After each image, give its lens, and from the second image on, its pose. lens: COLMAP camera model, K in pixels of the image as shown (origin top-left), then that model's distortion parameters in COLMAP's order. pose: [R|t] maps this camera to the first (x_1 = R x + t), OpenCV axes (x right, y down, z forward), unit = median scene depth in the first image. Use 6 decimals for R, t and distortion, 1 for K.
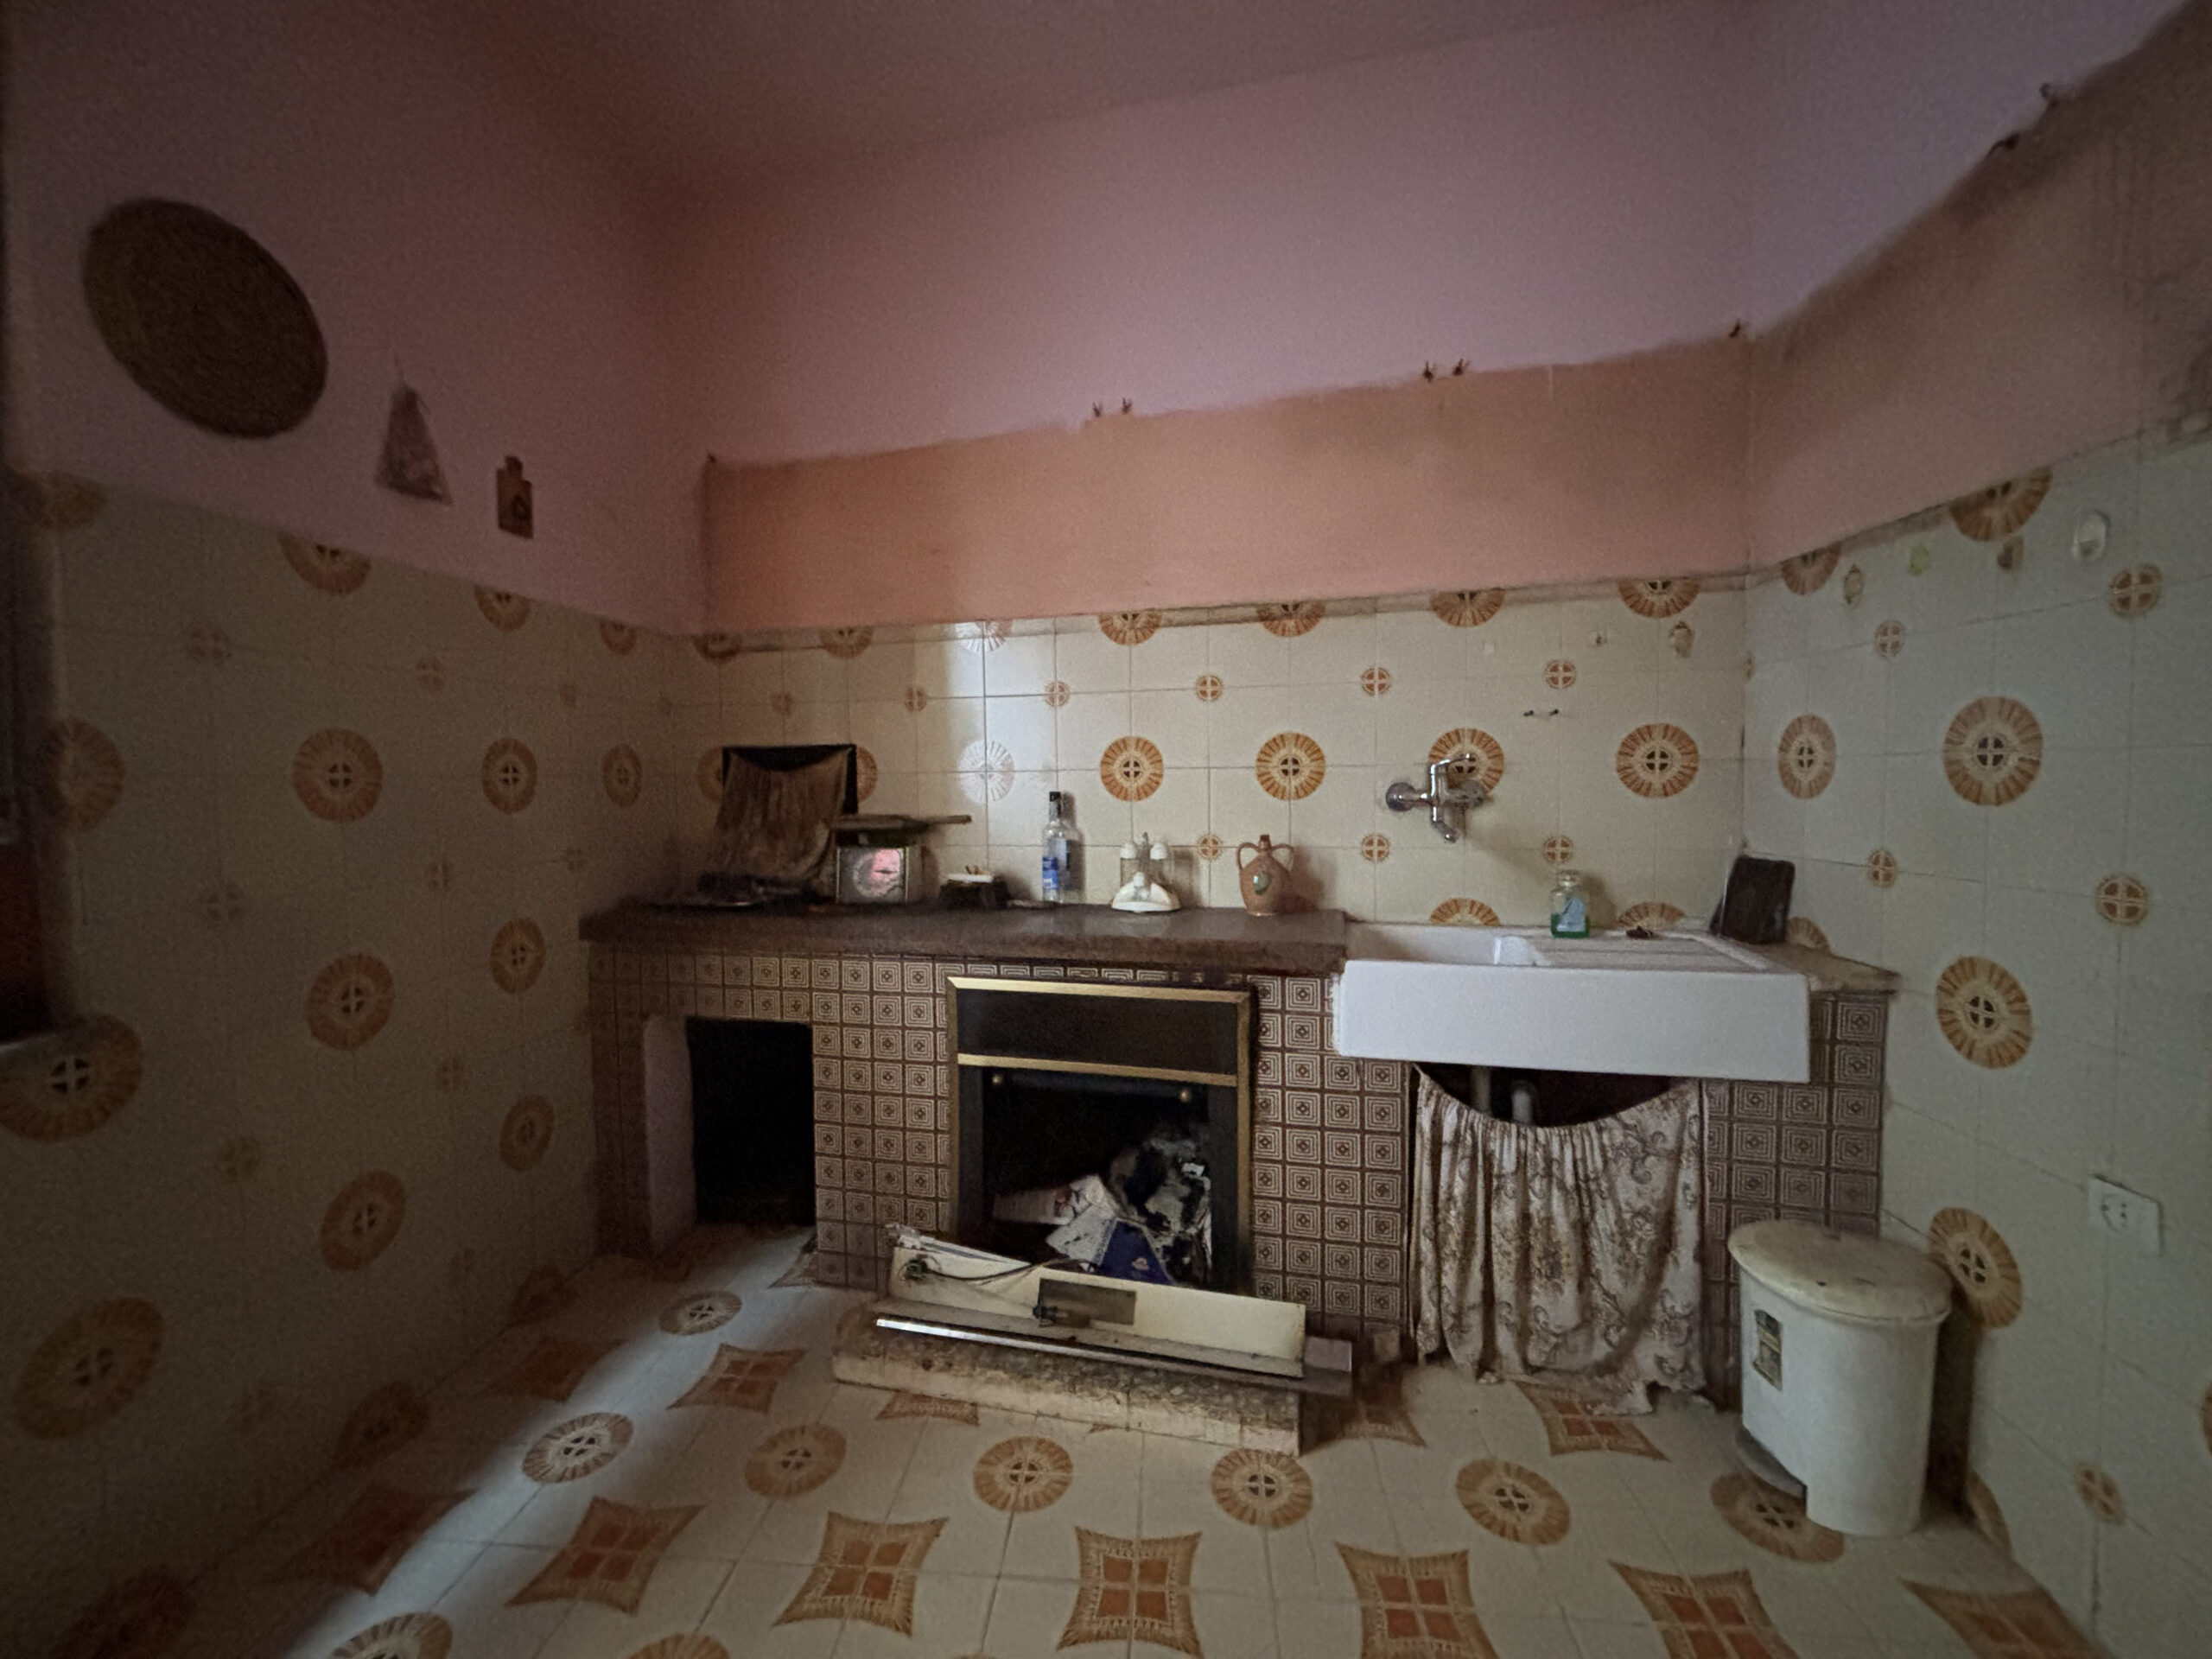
lens RADIAL K [[890.8, 0, 1107.4], [0, 890.8, 820.1], [0, 0, 1]] dist [0.000547, -0.000815]
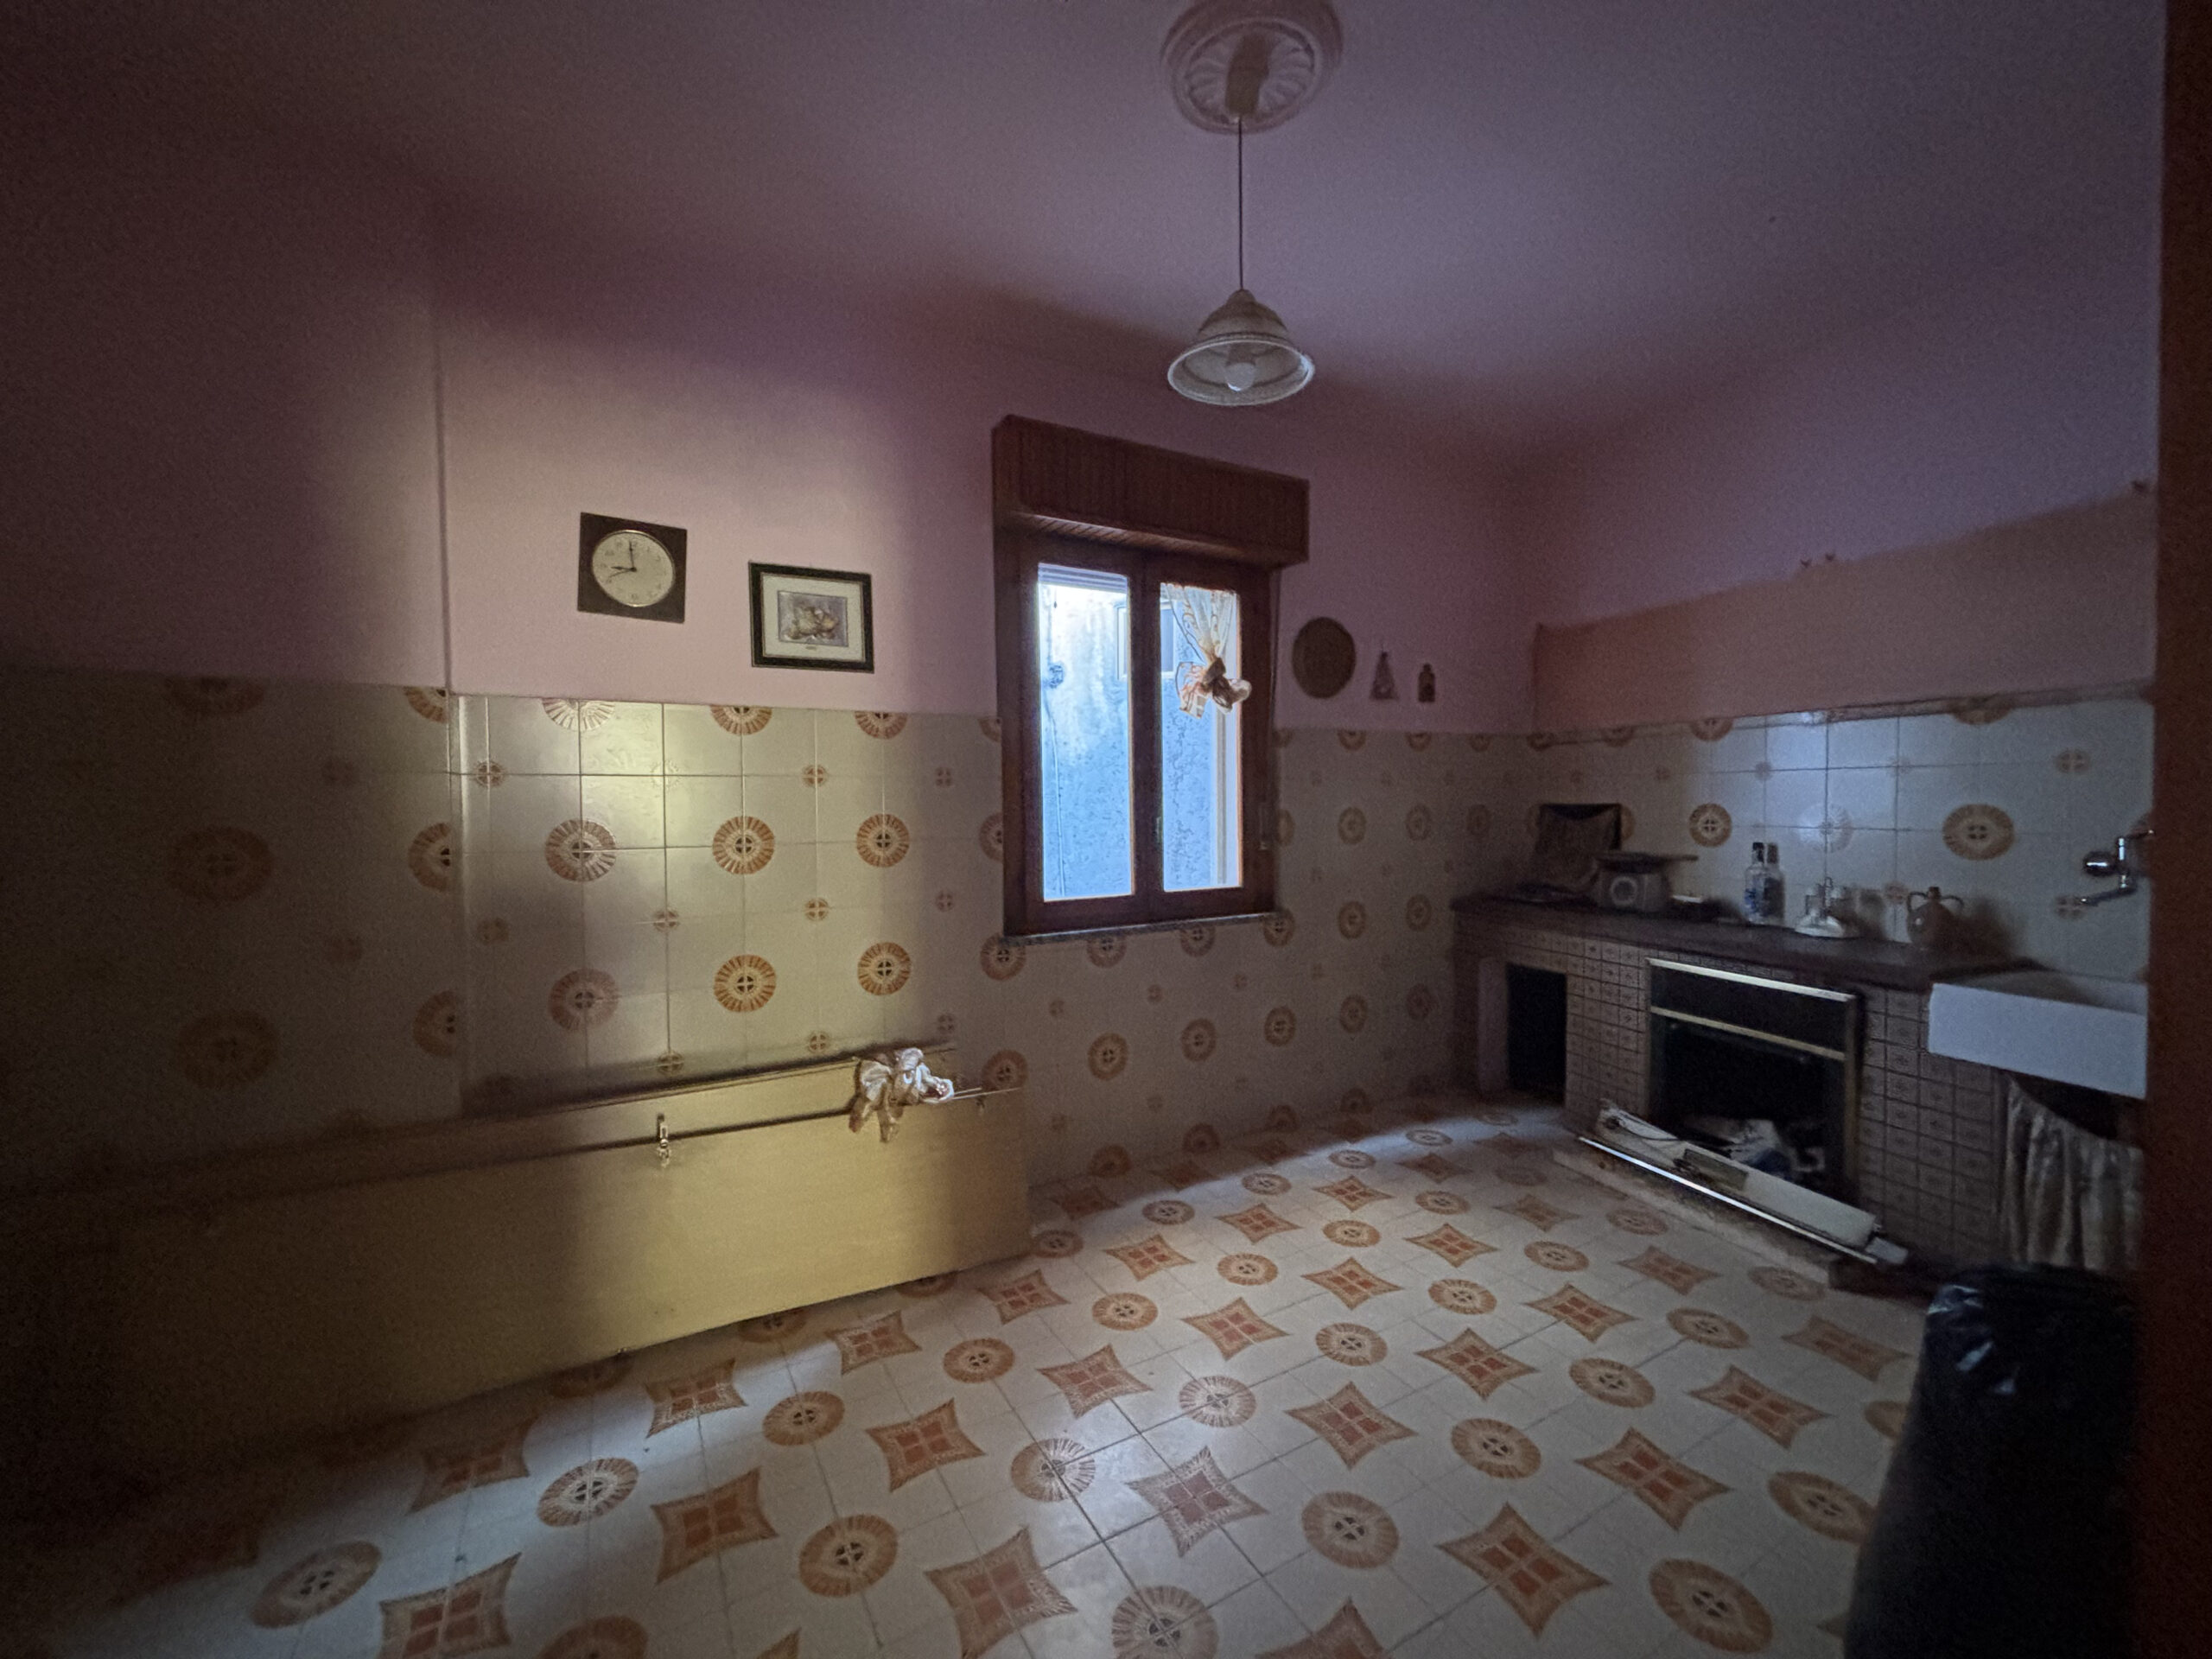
lens RADIAL K [[890.8, 0, 1107.8], [0, 890.8, 822.4], [0, 0, 1]] dist [0.000547, -0.000815]
pose [[0.564571, 0.029334, -0.824863, 0.559721], [-0.034654, 0.999329, 0.011819, -0.049221], [0.824656, 0.021912, 0.565209, -0.679281]]
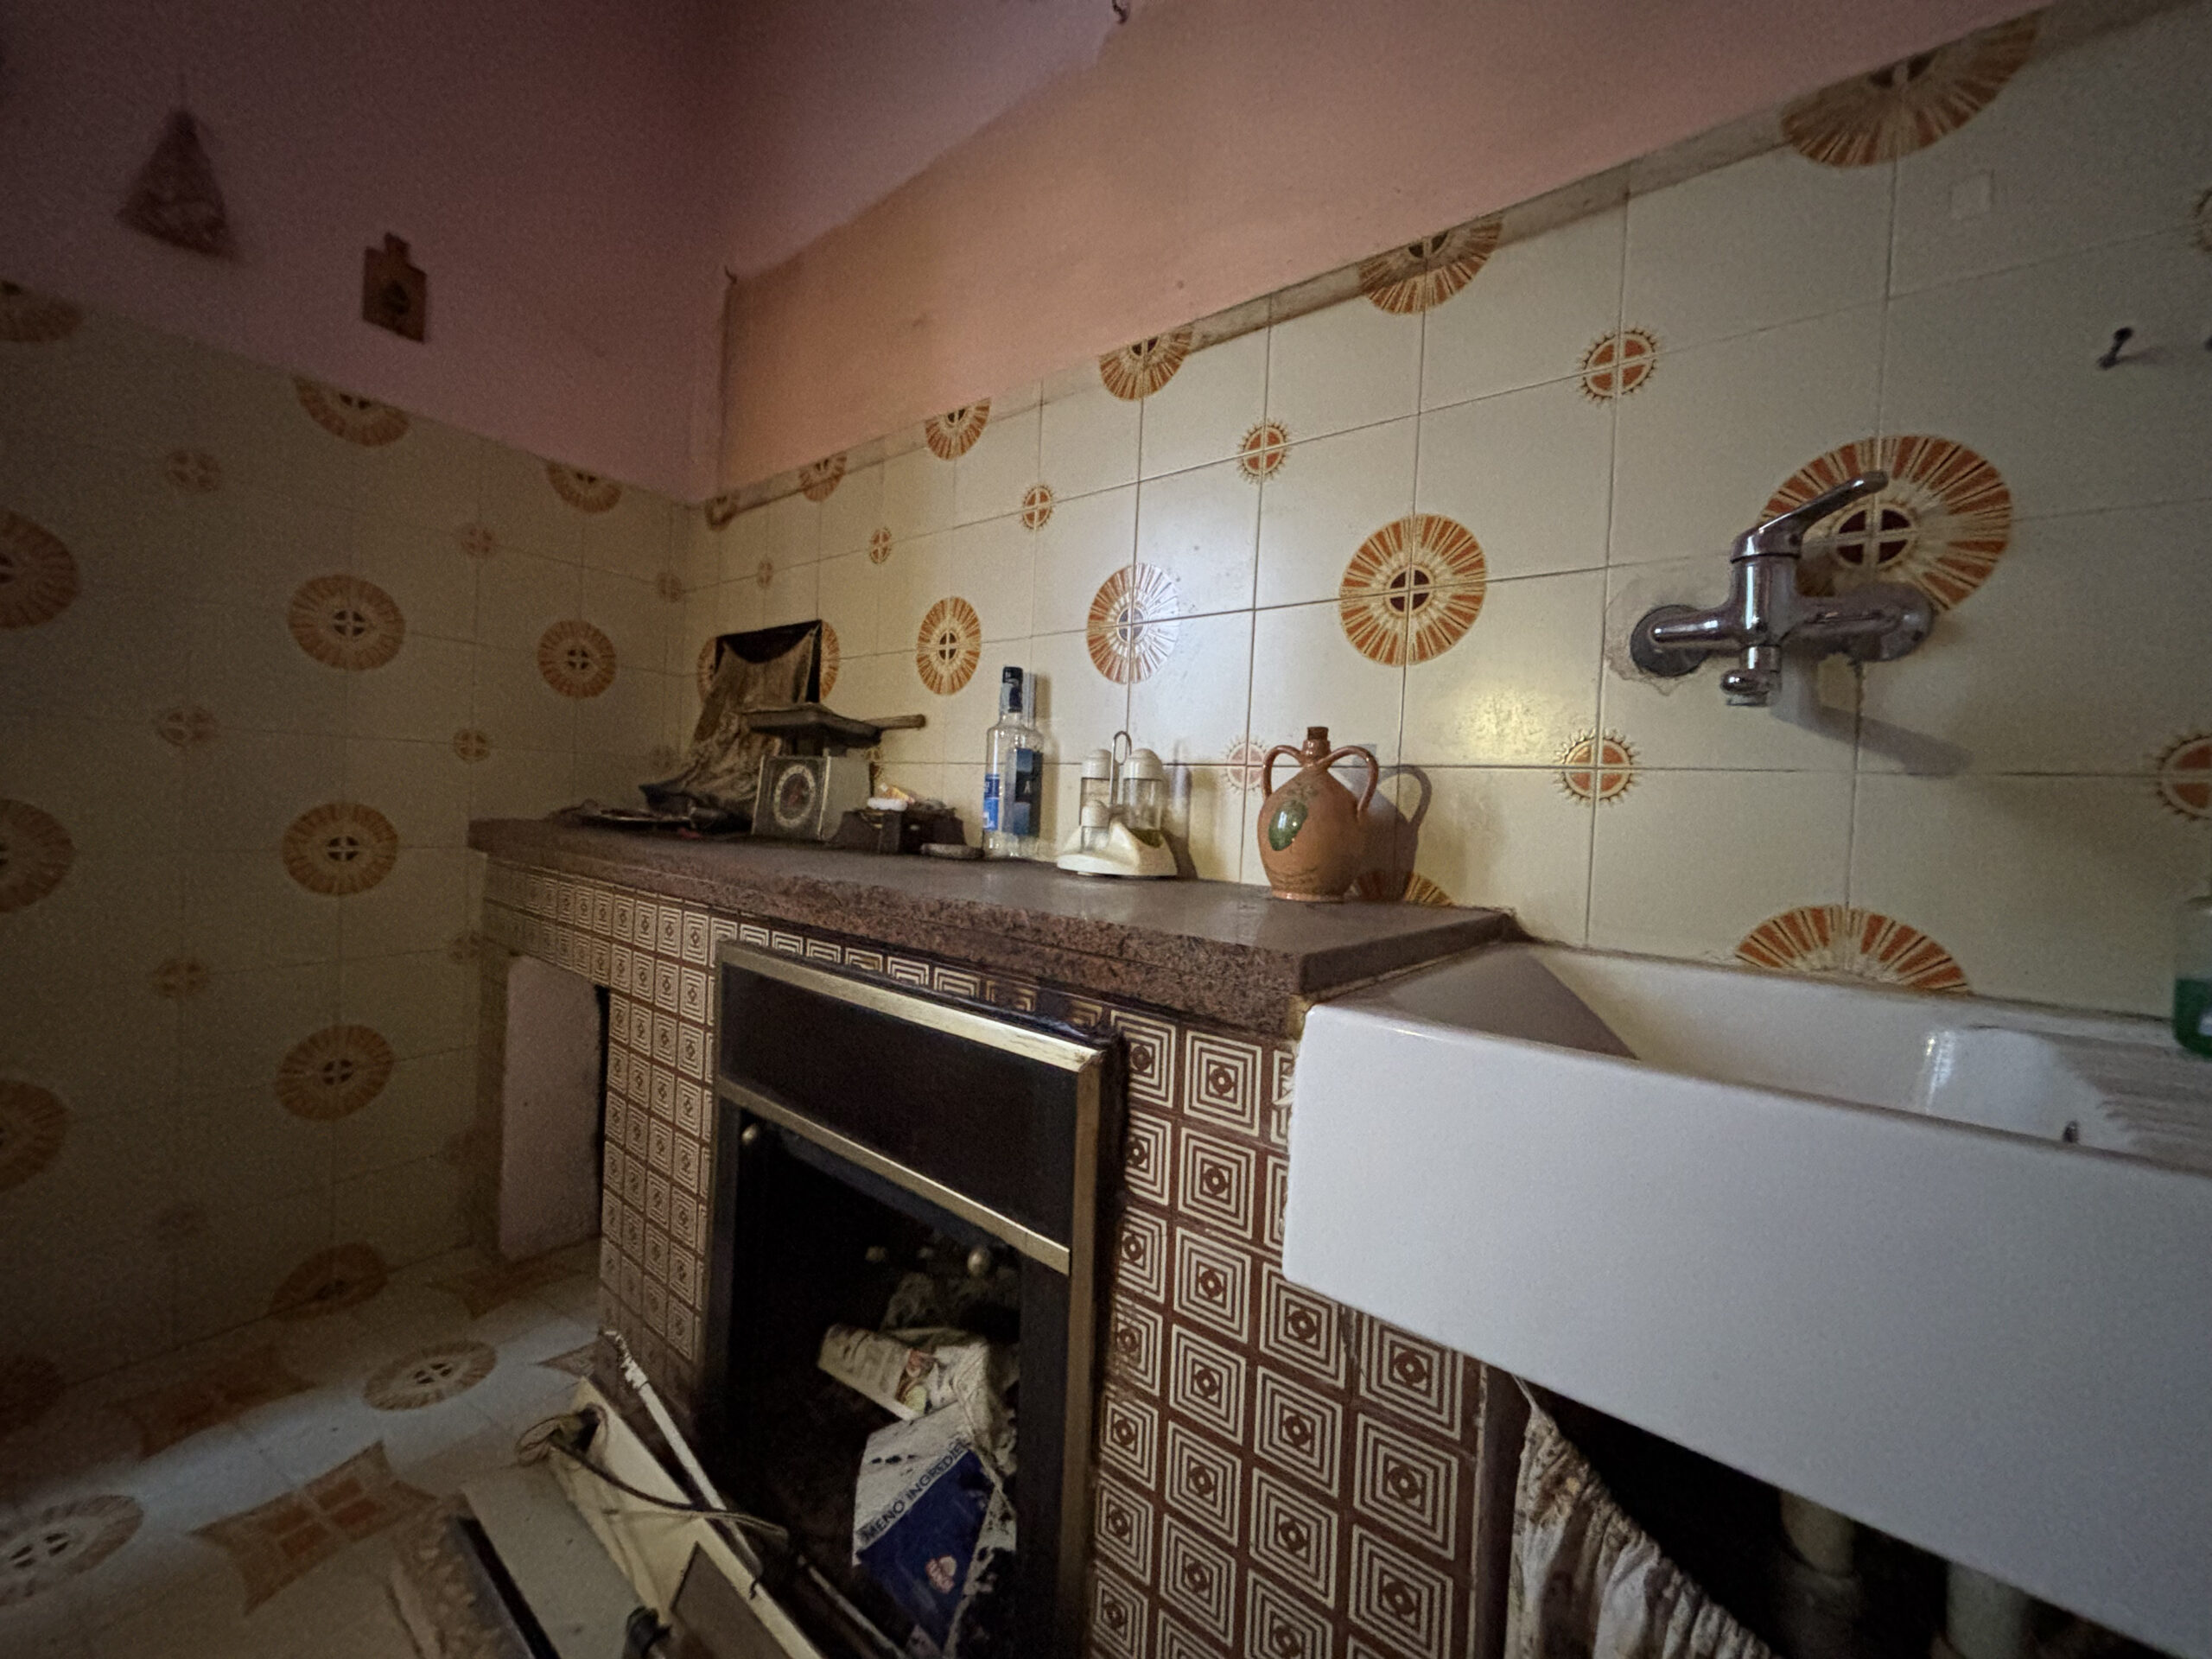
lens RADIAL K [[890.8, 0, 1114.6], [0, 890.8, 823.5], [0, 0, 1]] dist [0.000547, -0.000815]
pose [[0.901005, 0.062547, -0.429277, 0.287495], [-0.074752, 0.997135, -0.011610, 0.080911], [0.427320, 0.042550, 0.903098, 0.545520]]
